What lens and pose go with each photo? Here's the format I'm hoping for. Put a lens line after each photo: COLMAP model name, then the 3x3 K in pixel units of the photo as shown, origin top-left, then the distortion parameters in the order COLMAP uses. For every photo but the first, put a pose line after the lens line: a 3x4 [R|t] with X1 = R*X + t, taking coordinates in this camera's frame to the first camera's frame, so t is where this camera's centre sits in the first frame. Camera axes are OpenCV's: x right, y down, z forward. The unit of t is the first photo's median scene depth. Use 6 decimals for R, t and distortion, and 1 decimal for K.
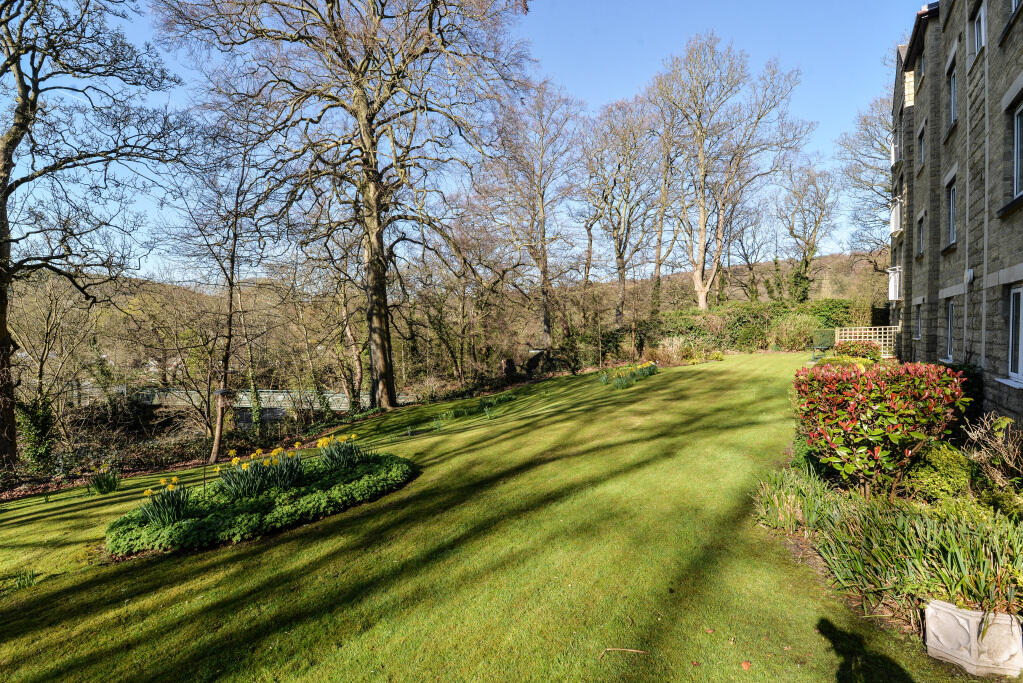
lens RADIAL K [[434.5, 0, 504.9], [0, 434.5, 349.1], [0, 0, 1]] dist [-0.002158, -0.010033]
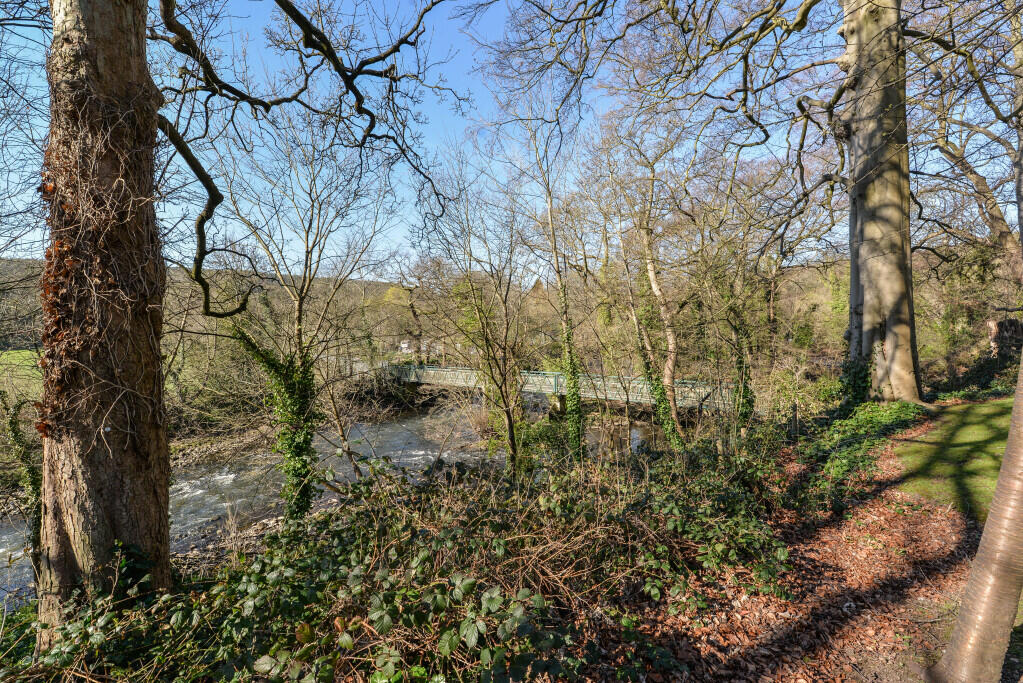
lens RADIAL K [[463.7, 0, 507.9], [0, 463.7, 339.9], [0, 0, 1]] dist [-0.000460, -0.012667]
pose [[0.899386, -0.001259, -0.437153, -0.311747], [0.004168, 0.999975, 0.005694, 0.055327], [0.437135, -0.006943, 0.899369, 0.315936]]
